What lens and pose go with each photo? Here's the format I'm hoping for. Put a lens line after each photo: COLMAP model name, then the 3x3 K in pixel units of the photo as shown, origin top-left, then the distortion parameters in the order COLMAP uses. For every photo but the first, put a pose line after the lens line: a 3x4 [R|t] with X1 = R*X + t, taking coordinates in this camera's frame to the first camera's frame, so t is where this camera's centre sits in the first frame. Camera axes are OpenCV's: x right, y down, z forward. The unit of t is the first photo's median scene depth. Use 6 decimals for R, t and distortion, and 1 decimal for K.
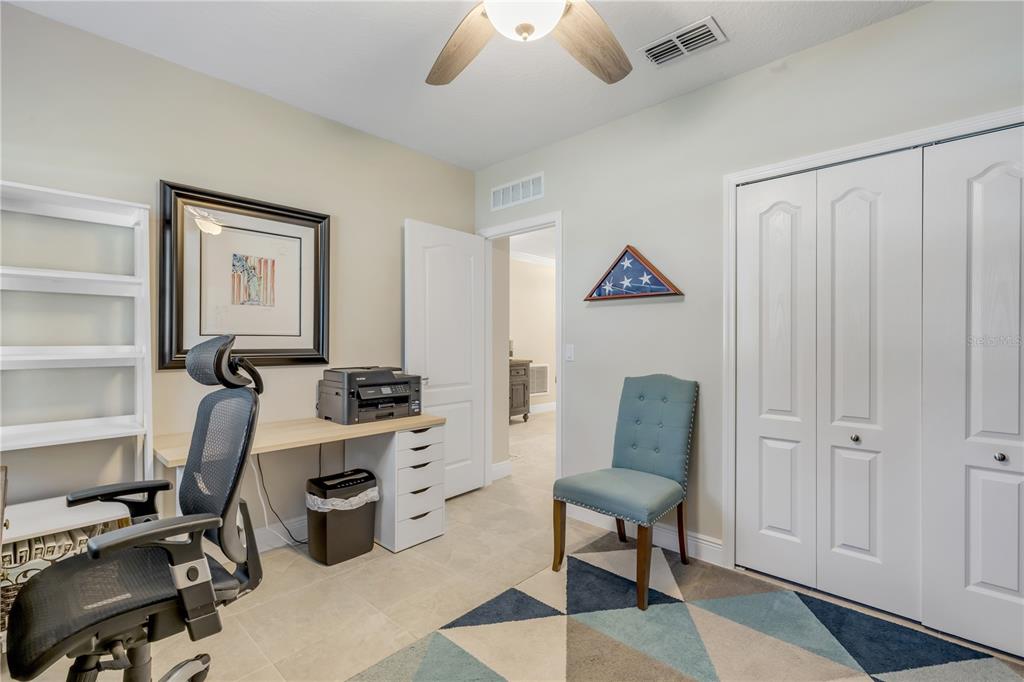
lens RADIAL K [[458.5, 0, 511.0], [0, 458.5, 340.5], [0, 0, 1]] dist [0.004810, -0.000689]
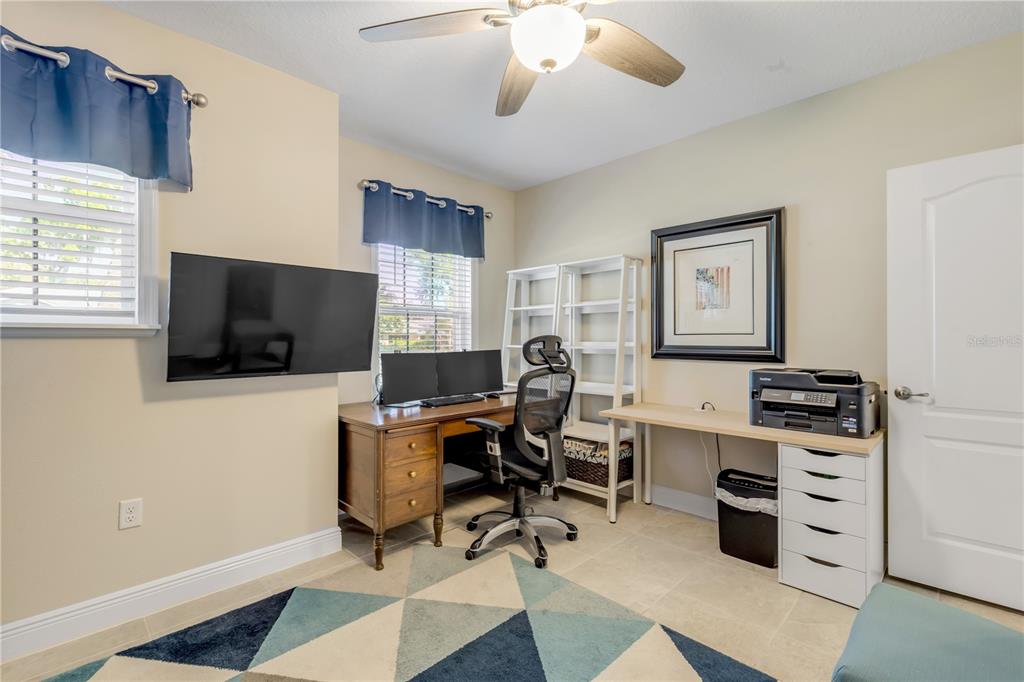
lens RADIAL K [[458.5, 0, 511.0], [0, 458.5, 340.5], [0, 0, 1]] dist [0.004810, -0.000689]
pose [[-0.027987, -0.000673, -0.999608, 0.626643], [-0.000626, 1.000000, -0.000656, 0.005498], [0.999608, 0.000607, -0.027987, 0.511268]]
